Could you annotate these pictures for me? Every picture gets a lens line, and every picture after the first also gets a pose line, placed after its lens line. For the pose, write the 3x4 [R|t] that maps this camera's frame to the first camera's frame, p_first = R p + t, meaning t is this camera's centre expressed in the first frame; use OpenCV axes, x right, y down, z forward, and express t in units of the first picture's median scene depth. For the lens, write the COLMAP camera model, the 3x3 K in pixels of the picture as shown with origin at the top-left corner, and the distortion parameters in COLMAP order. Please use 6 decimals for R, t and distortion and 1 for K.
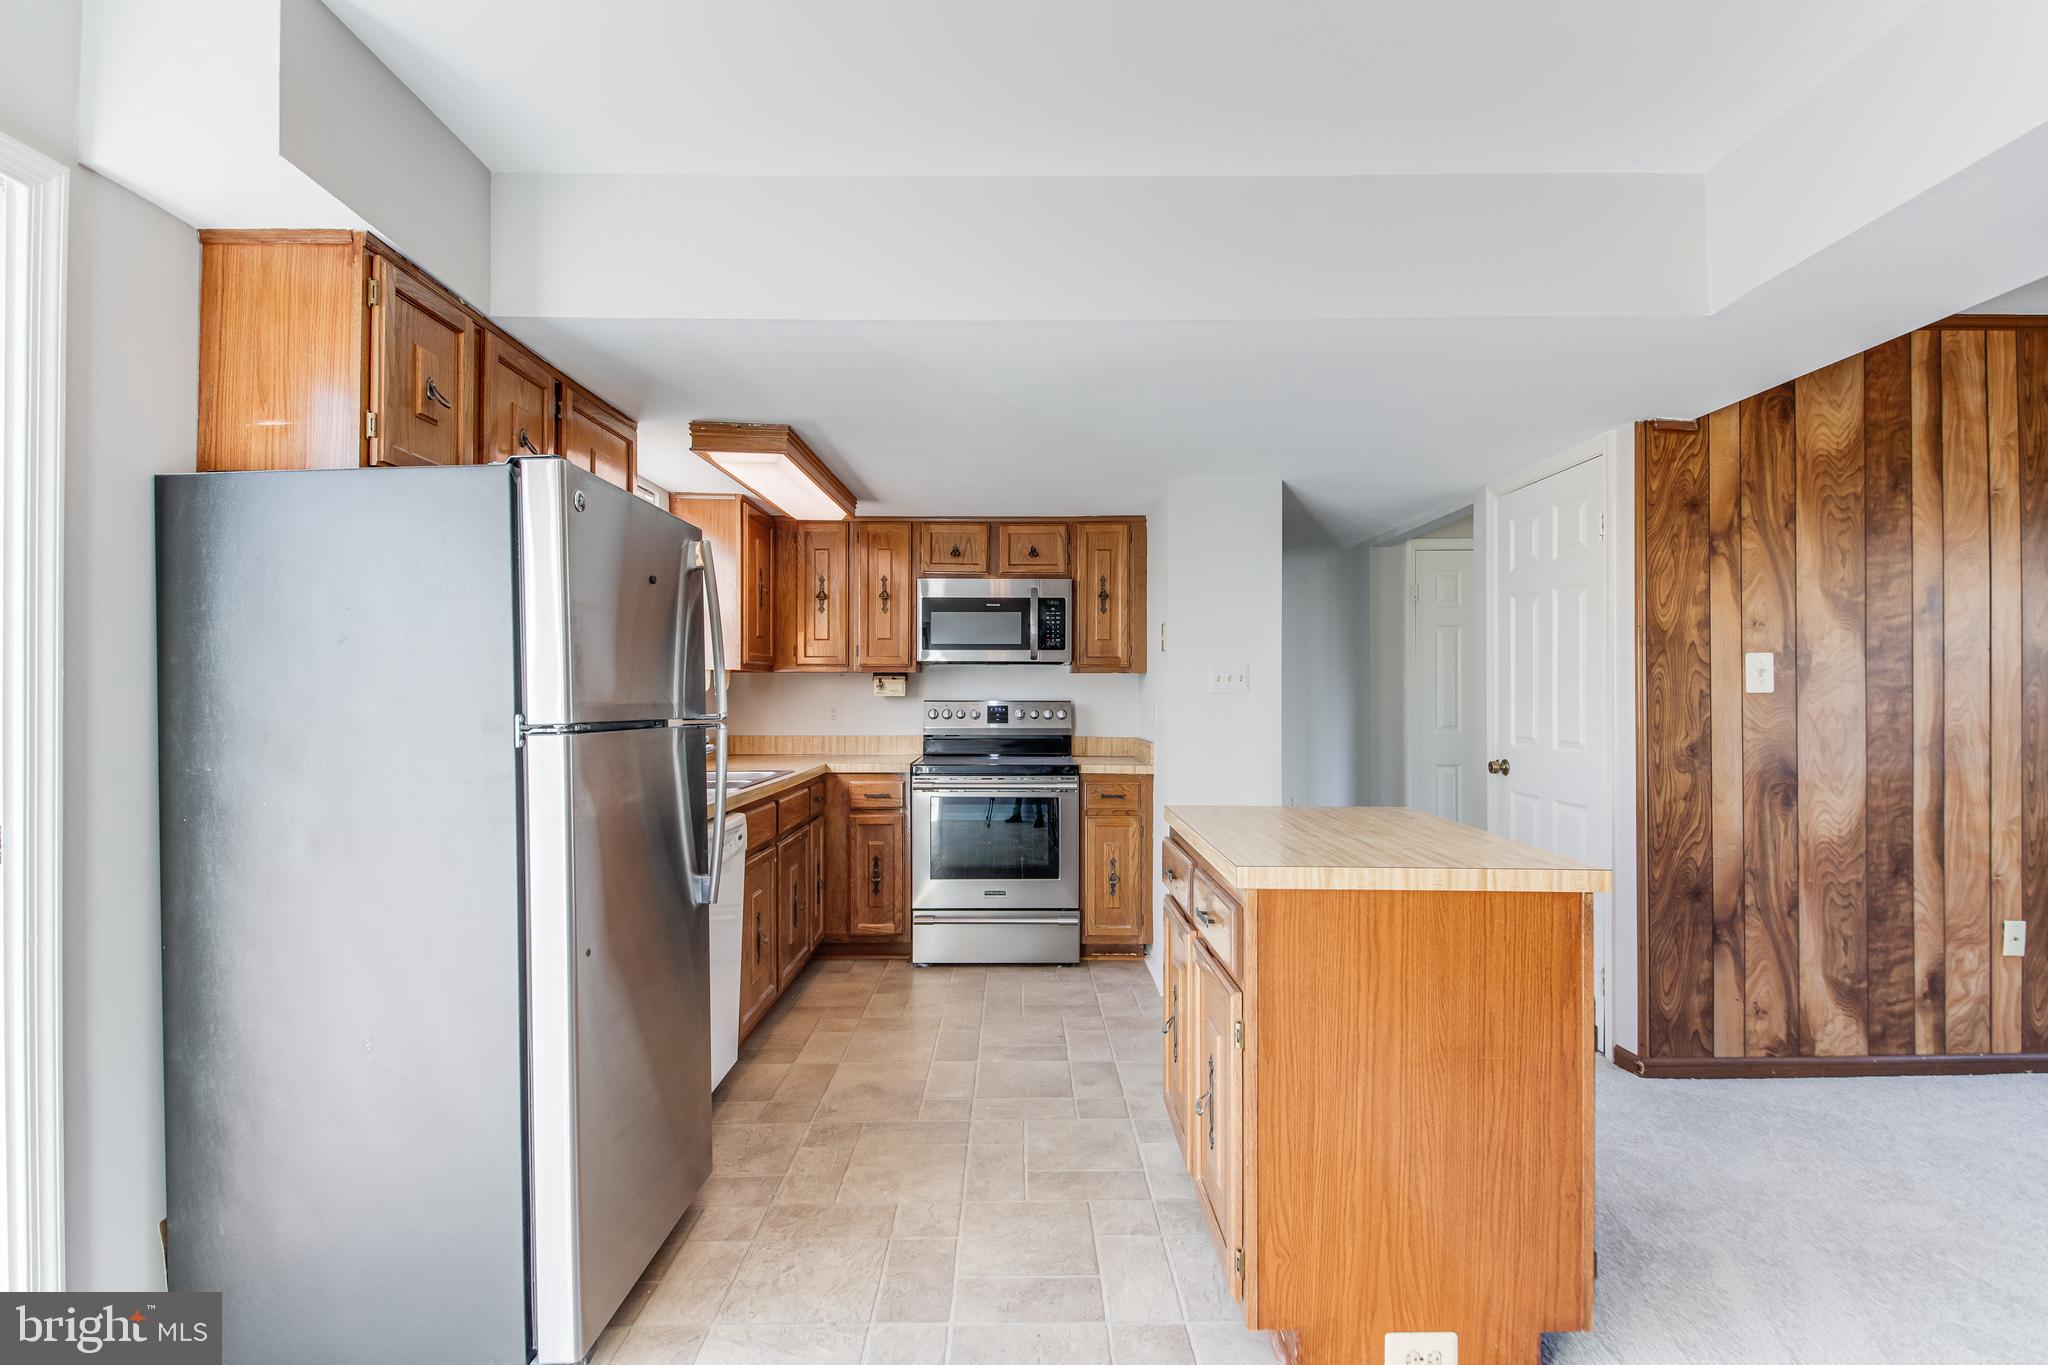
lens RADIAL K [[976.7, 0, 1034.6], [0, 976.7, 682.6], [0, 0, 1]] dist [0.024293, -0.019460]
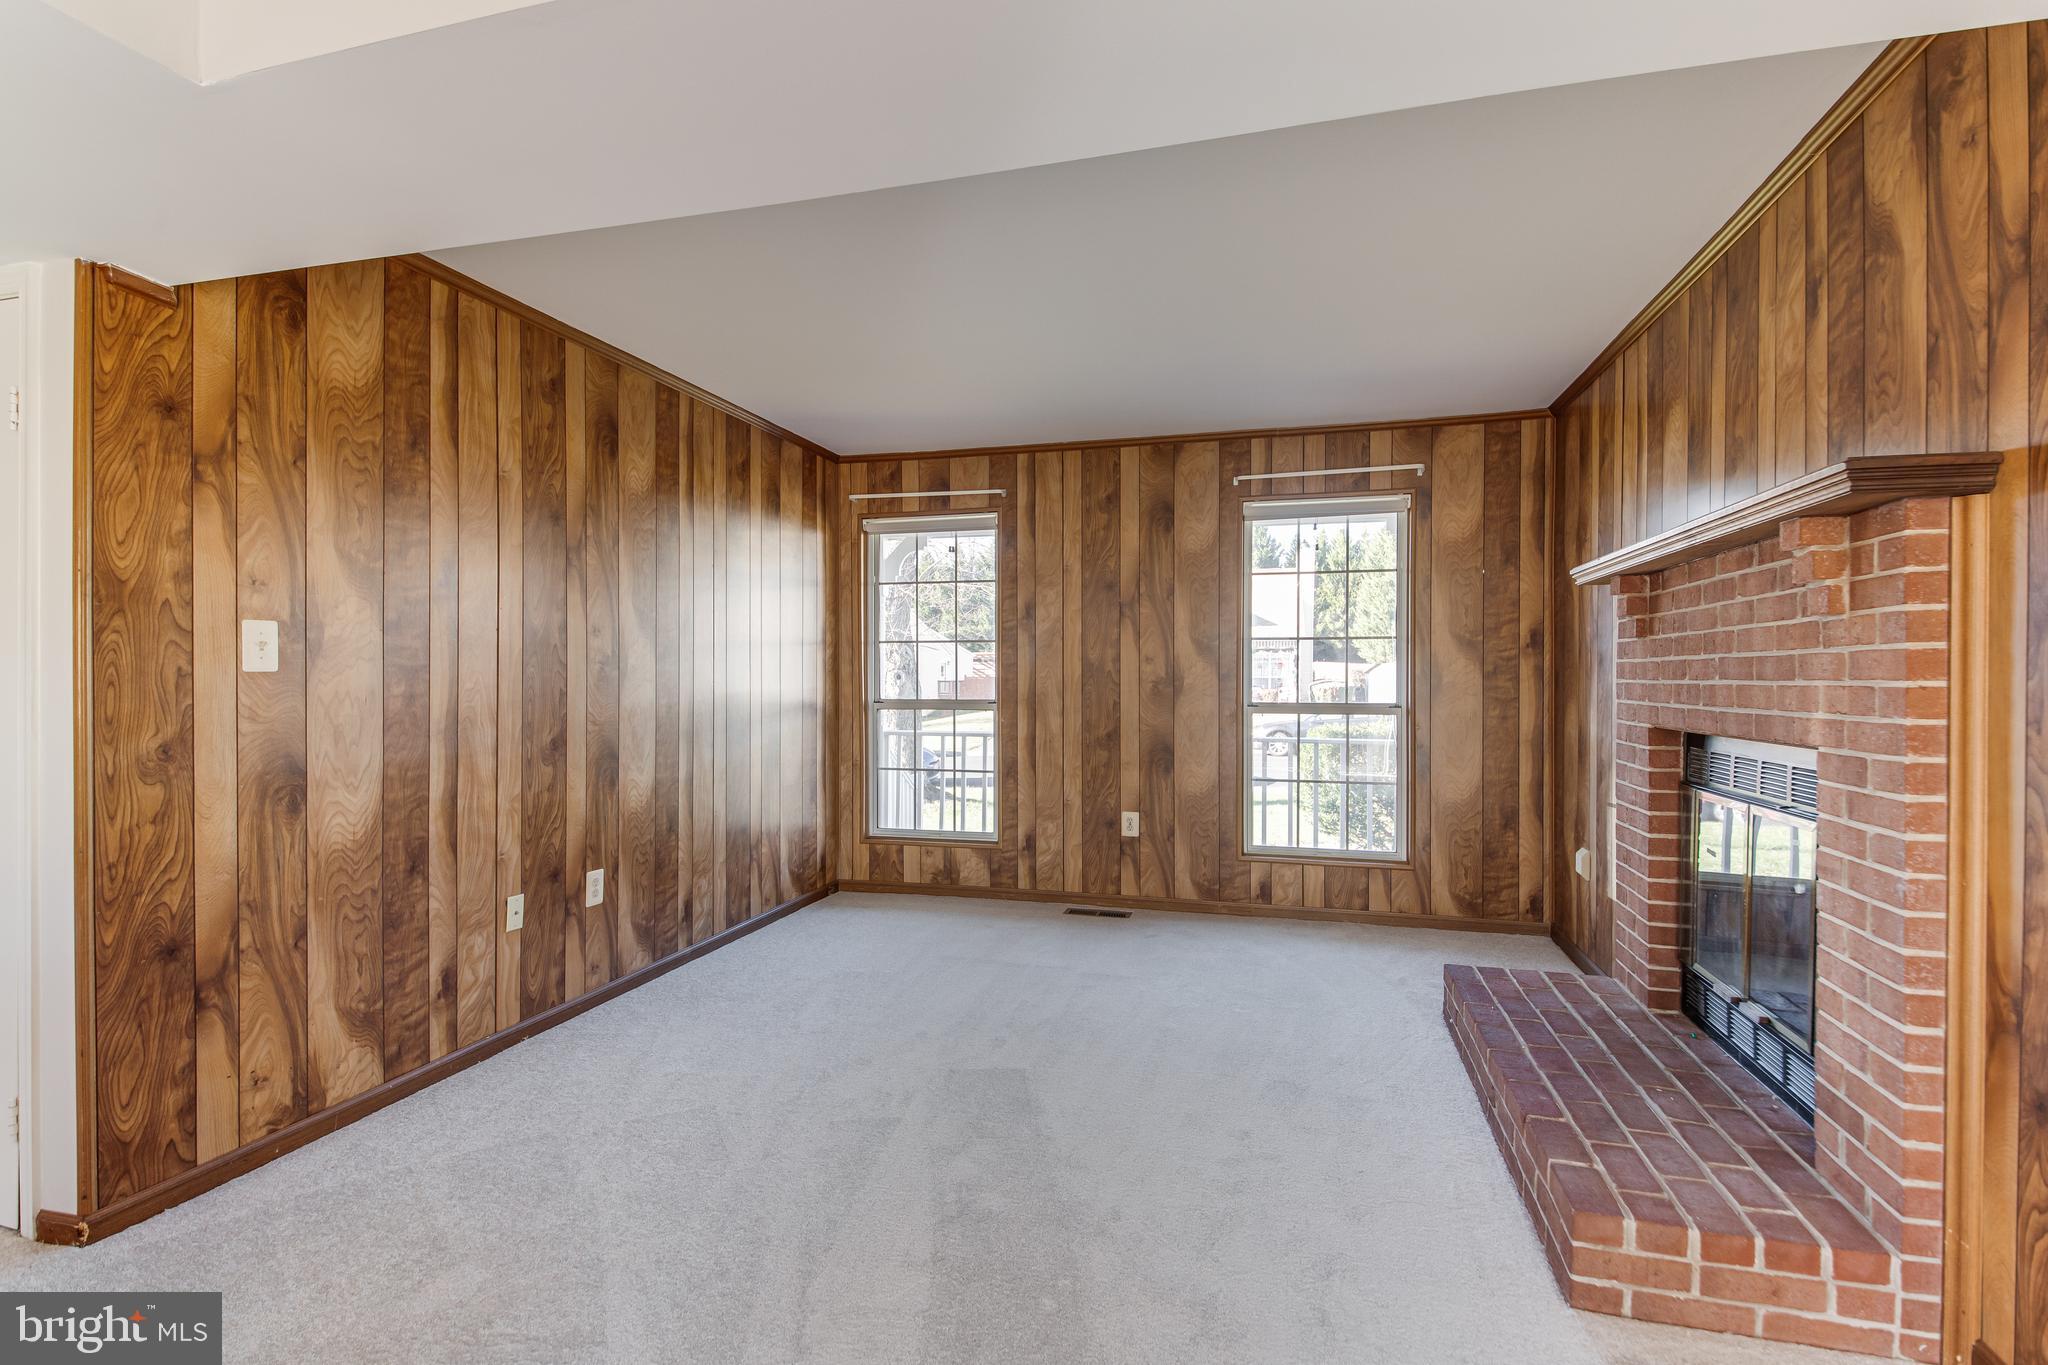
lens RADIAL K [[976.7, 0, 1023.7], [0, 976.7, 684.0], [0, 0, 1]] dist [0.024293, -0.019460]
pose [[0.261297, -0.004899, 0.965246, 0.143488], [-0.011917, 0.999895, 0.008300, 0.006302], [-0.965185, -0.013672, 0.261211, 0.214109]]
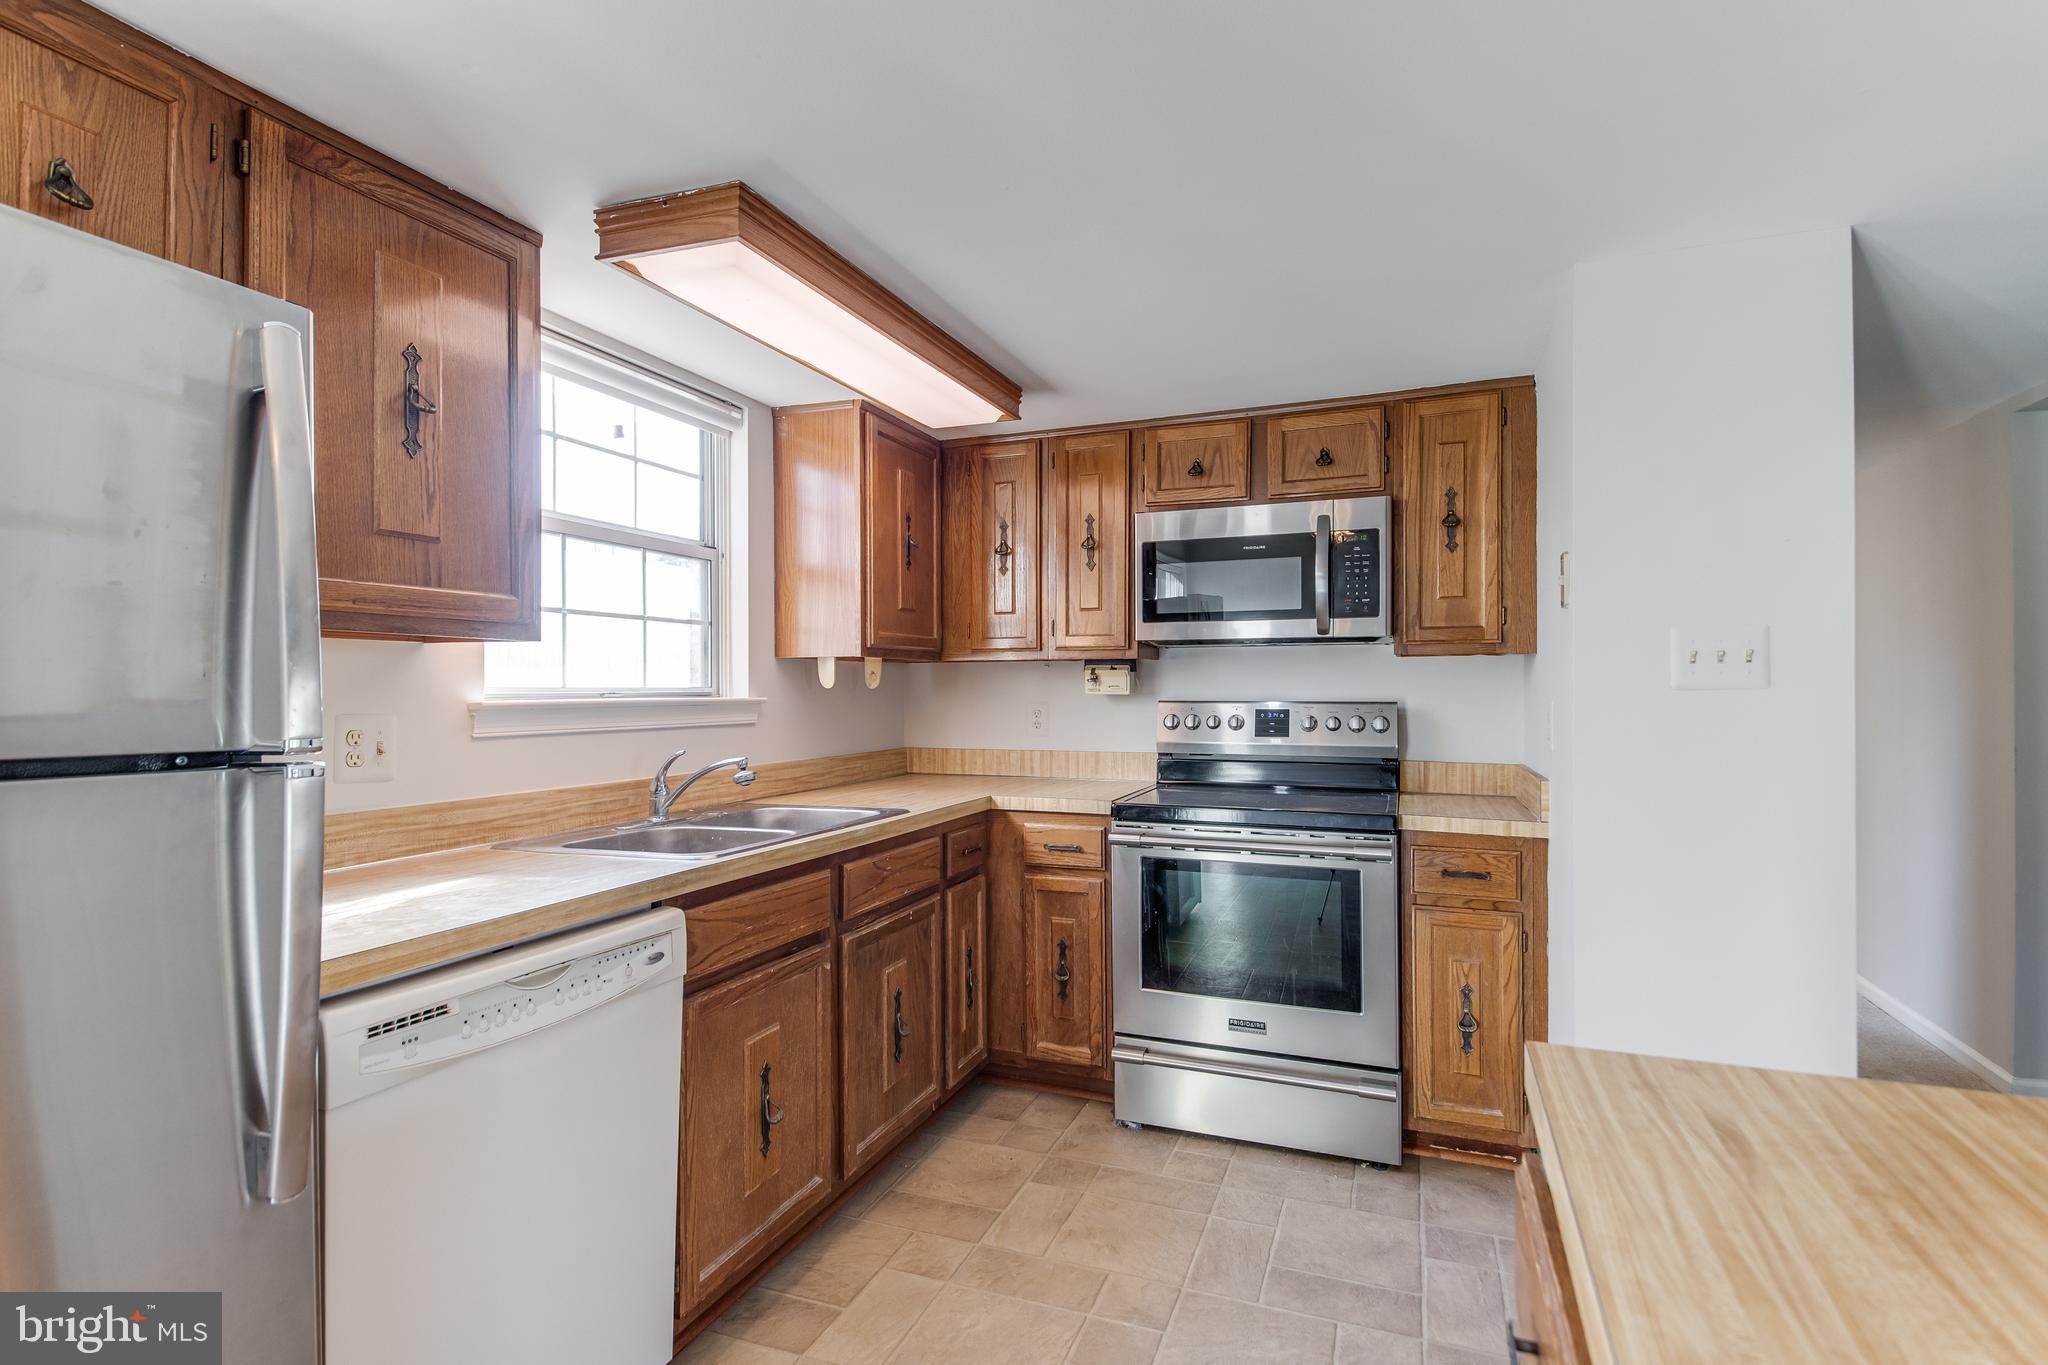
lens RADIAL K [[976.7, 0, 1009.4], [0, 976.7, 685.4], [0, 0, 1]] dist [0.024293, -0.019460]
pose [[0.921774, -0.004995, -0.387696, 0.084059], [0.006909, 0.999970, 0.003543, 0.007365], [0.387666, -0.005945, 0.921781, 0.558890]]
